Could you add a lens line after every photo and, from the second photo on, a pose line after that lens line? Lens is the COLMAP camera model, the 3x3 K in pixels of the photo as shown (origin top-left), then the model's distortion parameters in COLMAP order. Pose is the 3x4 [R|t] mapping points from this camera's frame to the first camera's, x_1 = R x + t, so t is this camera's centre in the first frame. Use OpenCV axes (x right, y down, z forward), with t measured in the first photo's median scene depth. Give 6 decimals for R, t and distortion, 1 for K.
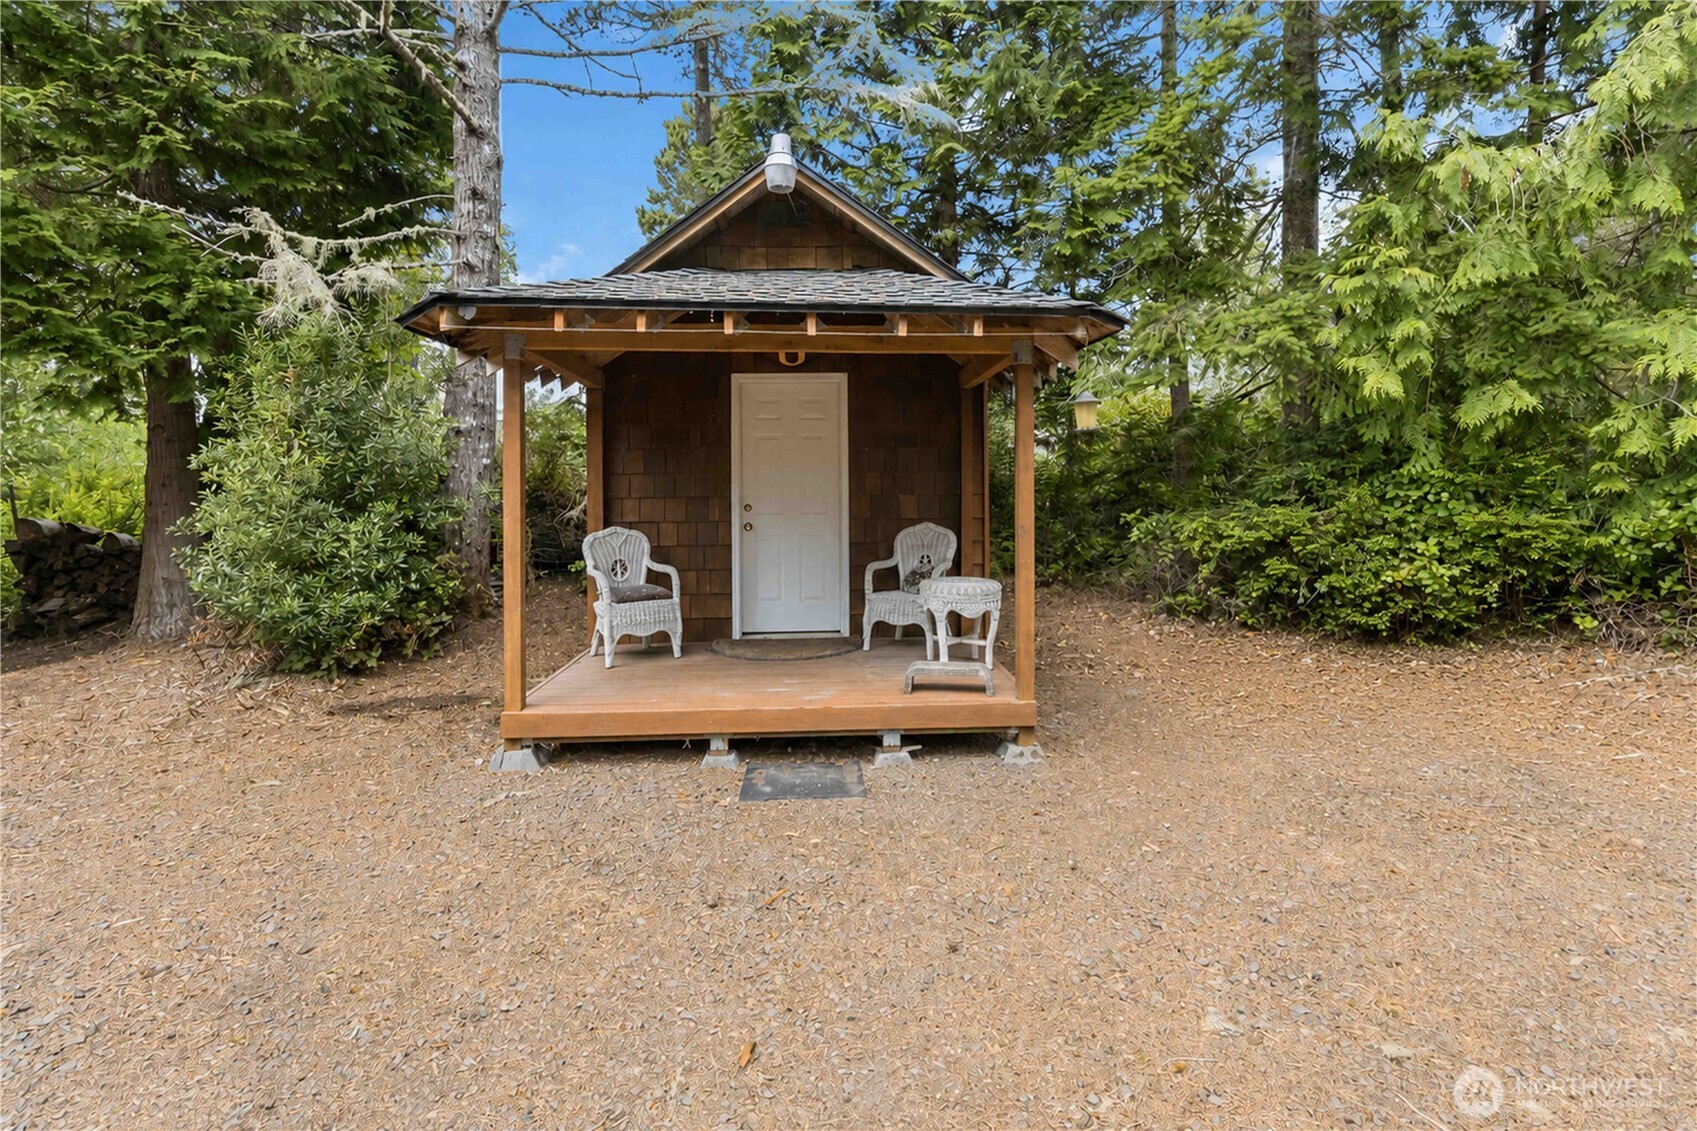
lens RADIAL K [[822.7, 0, 867.6], [0, 822.7, 480.1], [0, 0, 1]] dist [-0.001068, -0.000026]
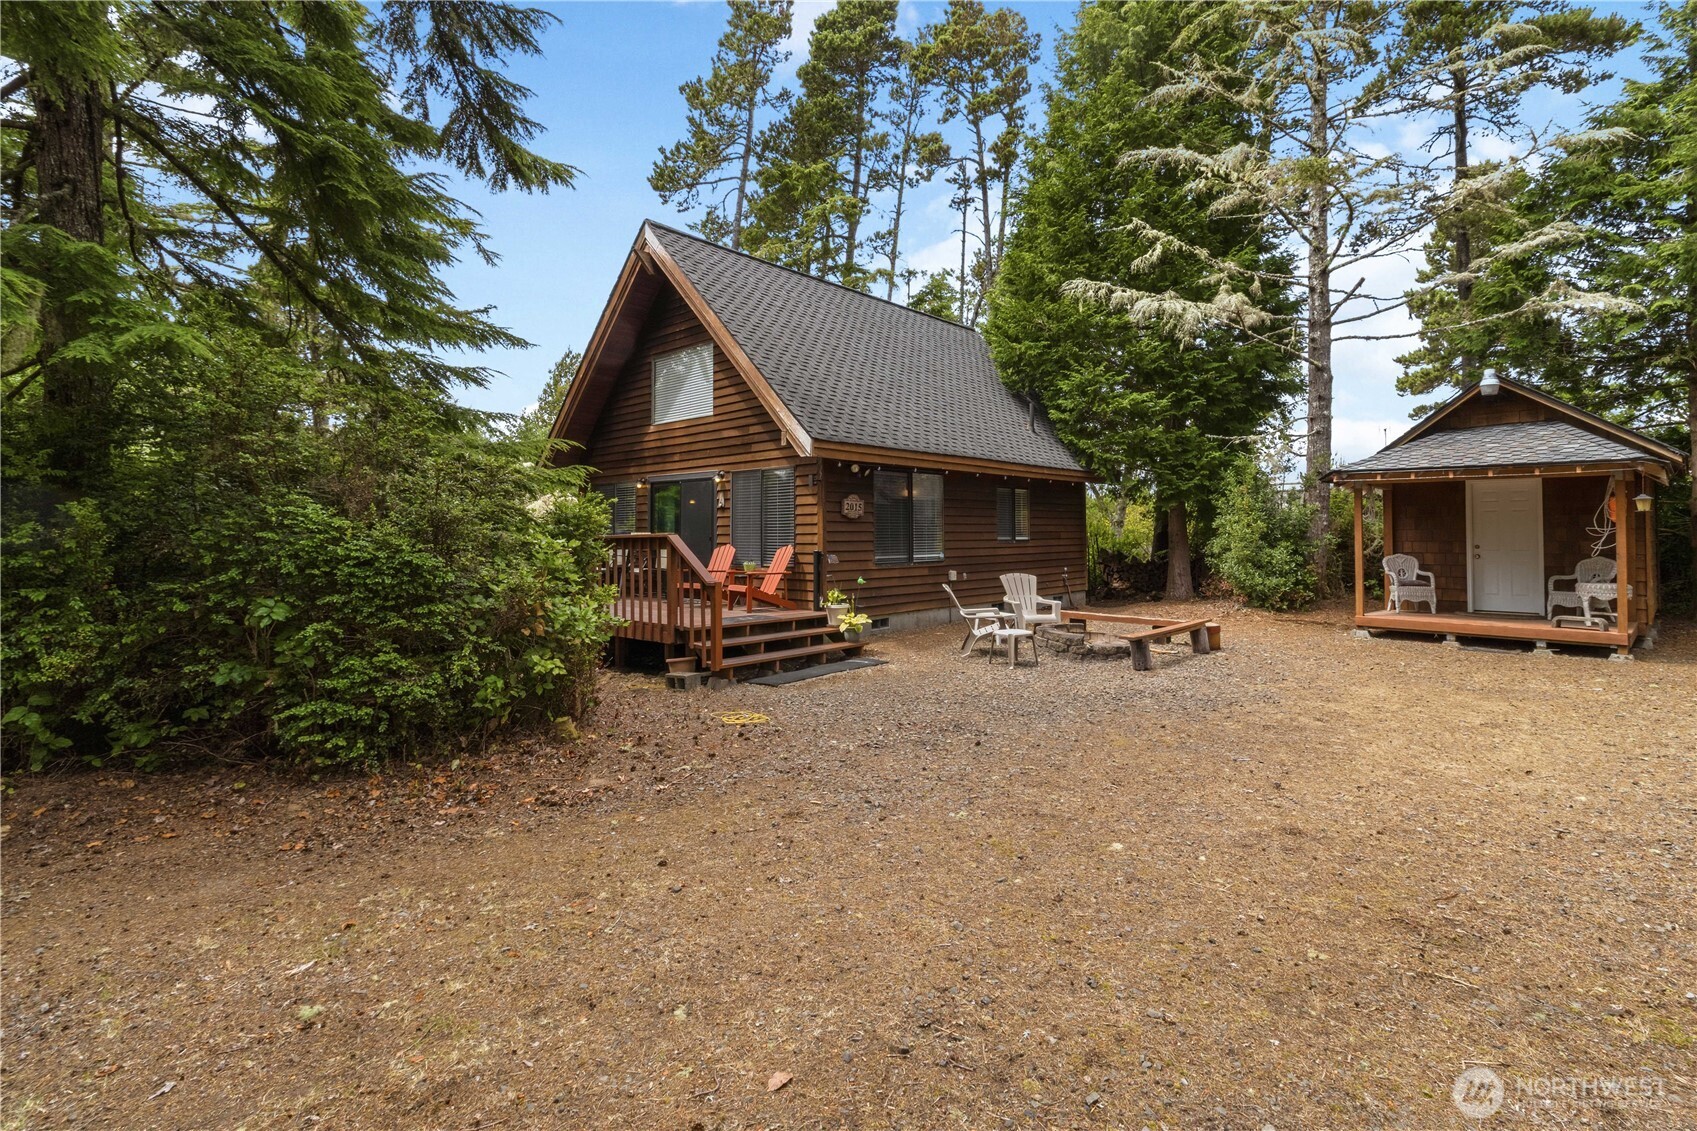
lens RADIAL K [[793.5, 0, 857.2], [0, 793.5, 517.8], [0, 0, 1]] dist [-0.001893, -0.000117]
pose [[0.638491, -0.011522, -0.769543, 0.400428], [-0.004193, 0.999821, -0.018449, 0.005884], [0.769618, 0.015006, 0.638328, -1.474194]]
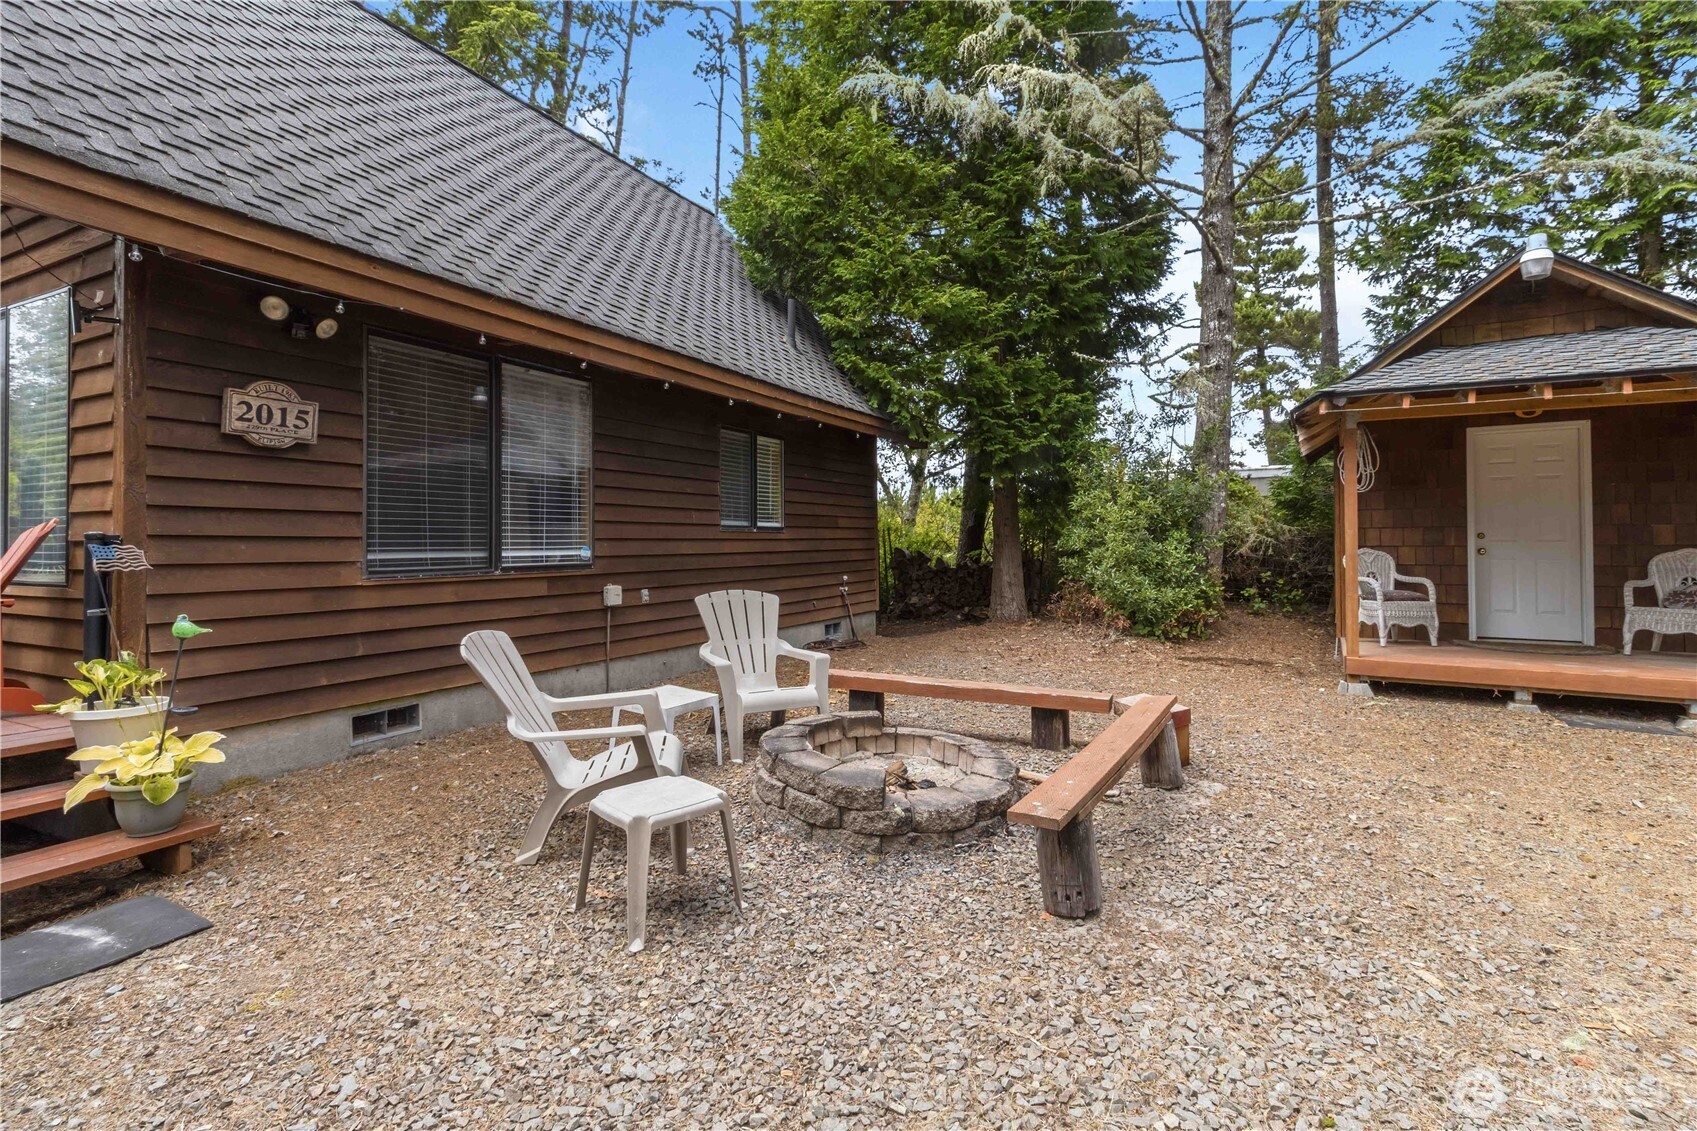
lens RADIAL K [[794.9, 0, 860.2], [0, 794.9, 533.3], [0, 0, 1]] dist [-0.001735, 0.000126]
pose [[0.820035, -0.001371, -0.572311, -0.248638], [-0.005181, 0.999938, -0.009819, 0.050750], [0.572289, 0.011017, 0.819978, -0.549839]]
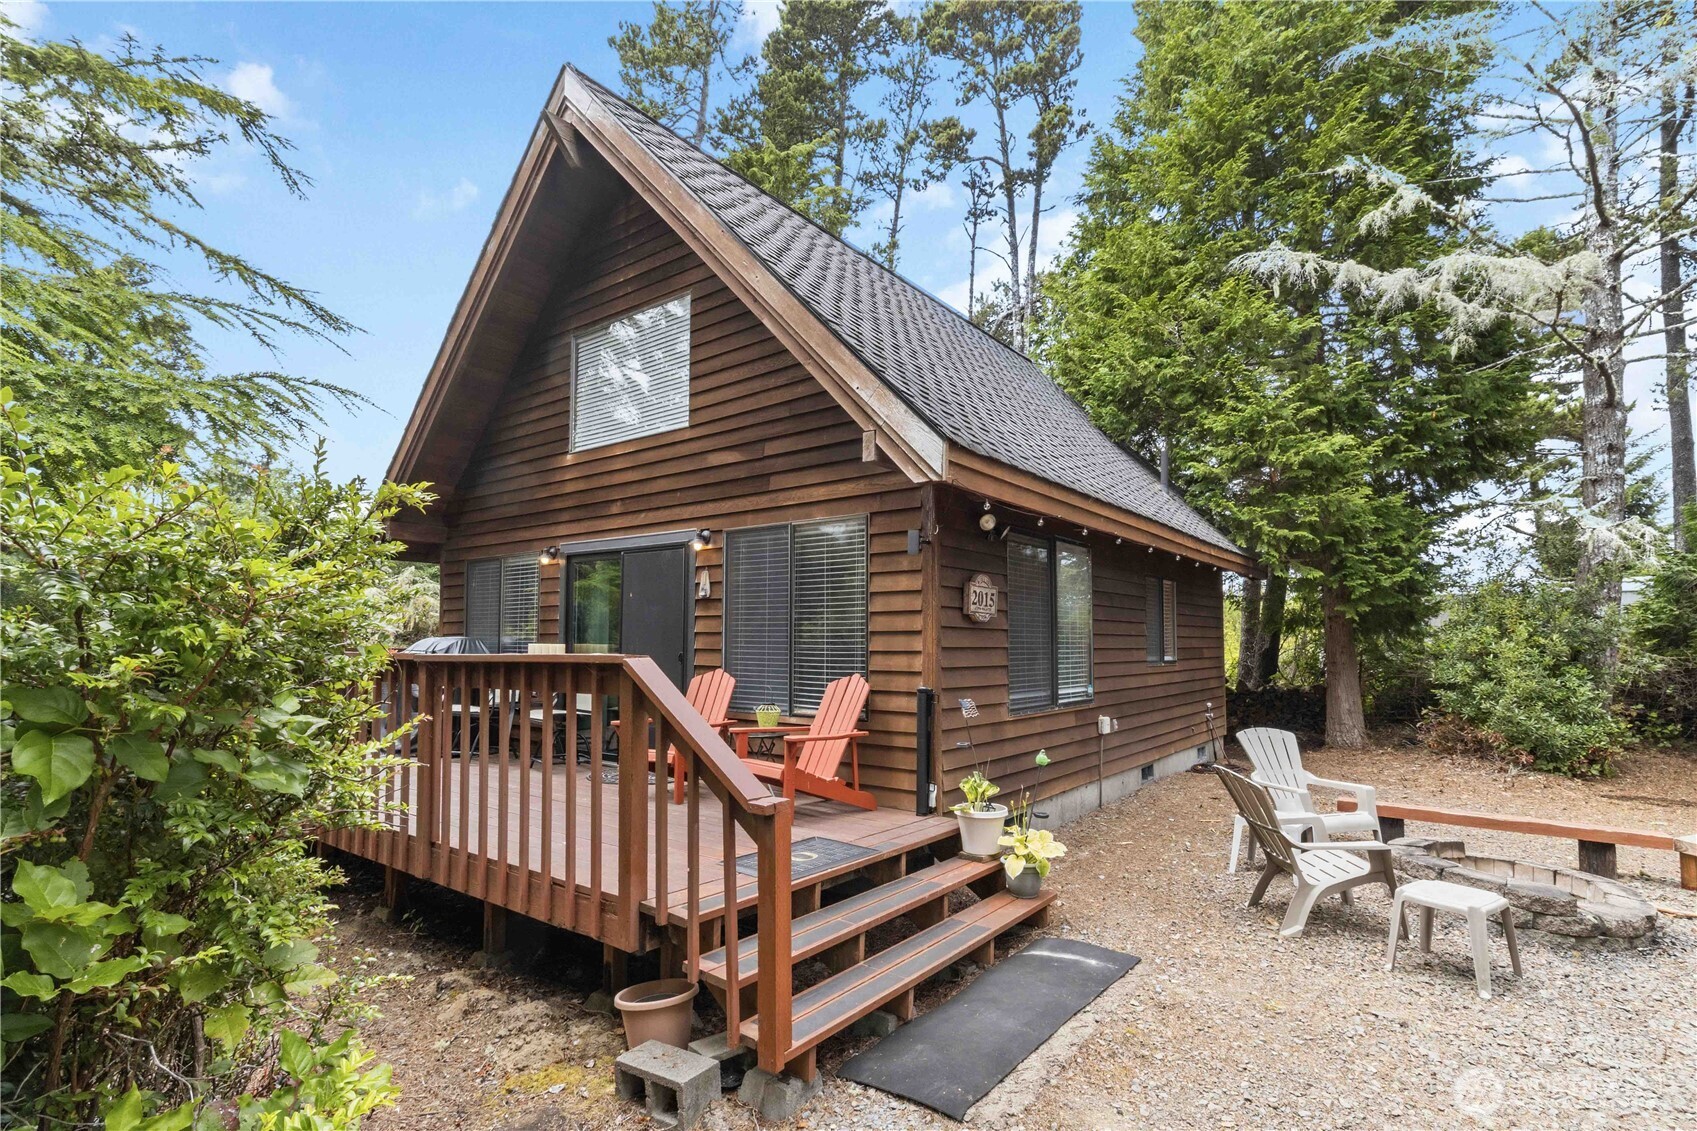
lens RADIAL K [[825.0, 0, 841.5], [0, 825.0, 608.5], [0, 0, 1]] dist [0.004039, -0.000003]
pose [[0.698612, -0.018496, -0.715262, -0.469015], [-0.014463, 0.999097, -0.039962, -0.001502], [0.715355, 0.038263, 0.697713, -1.085625]]
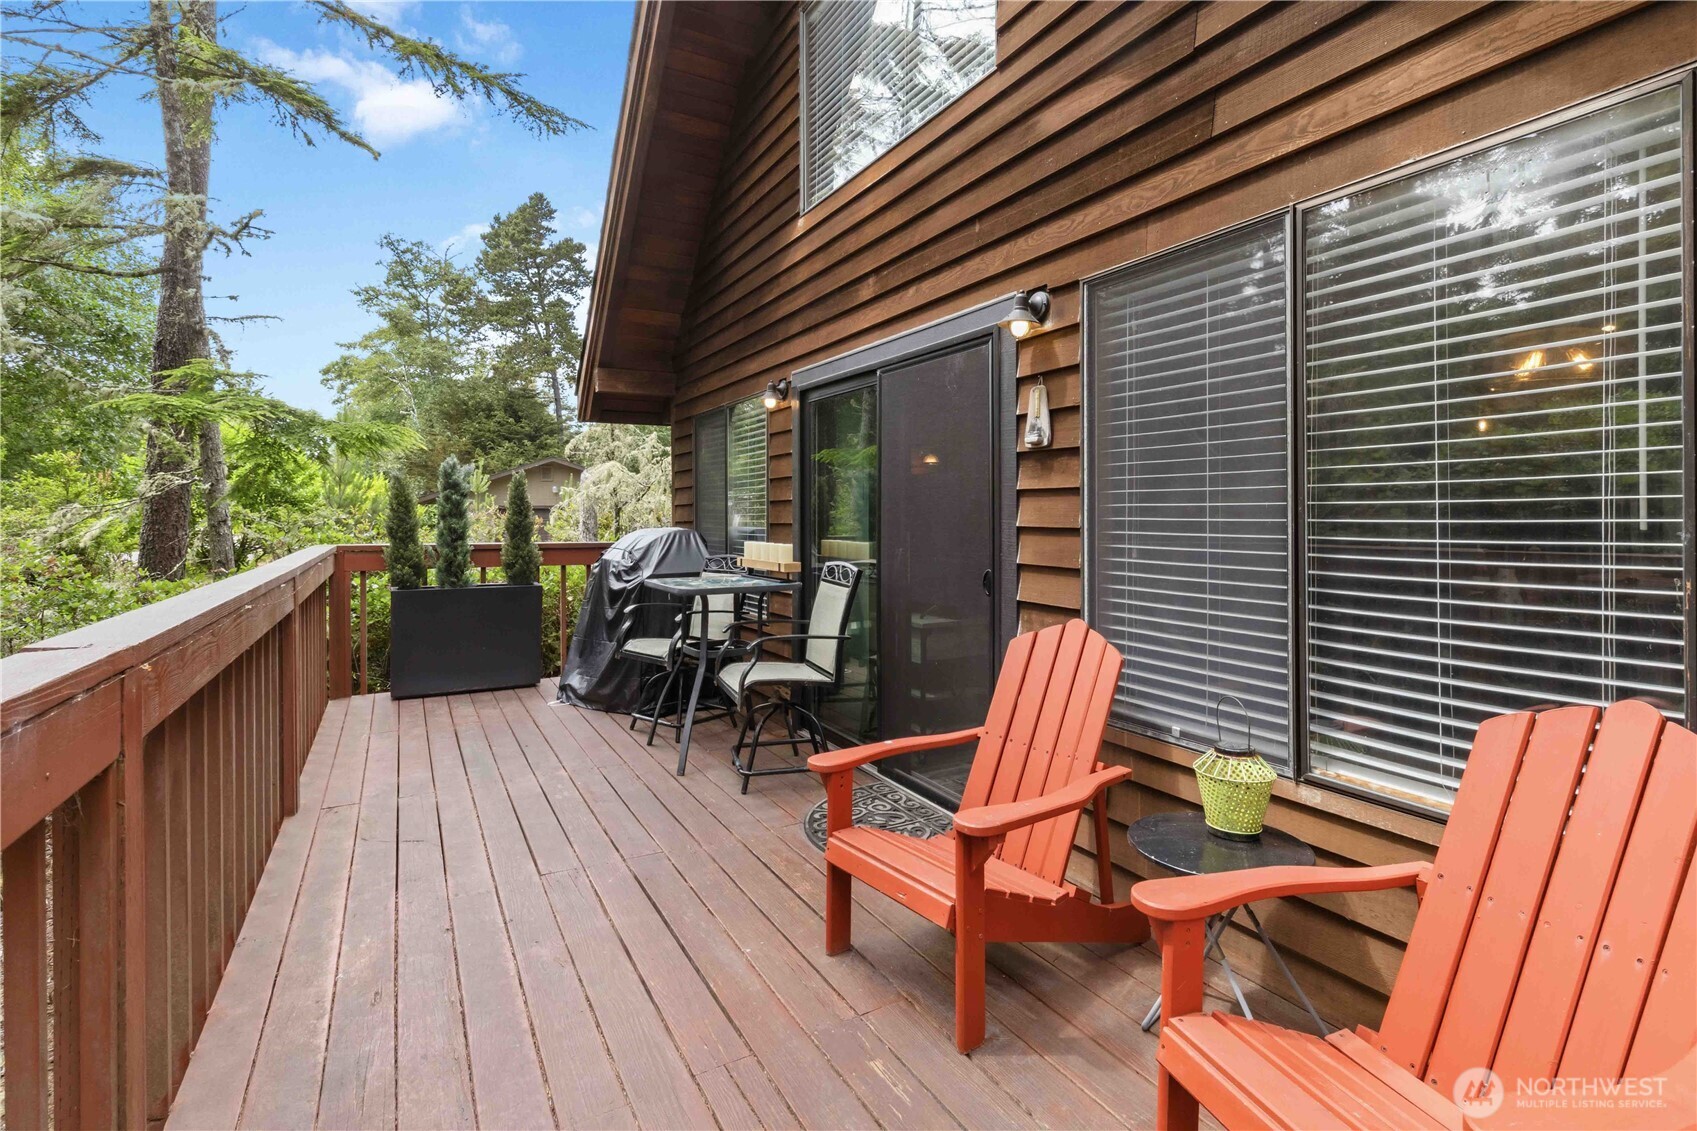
lens RADIAL K [[794.9, 0, 860.2], [0, 794.9, 533.3], [0, 0, 1]] dist [-0.001735, 0.000126]
pose [[0.374108, 0.026887, -0.926995, -1.011371], [-0.000165, 0.999582, 0.028926, -0.021340], [0.927385, -0.010669, 0.373956, -0.704772]]
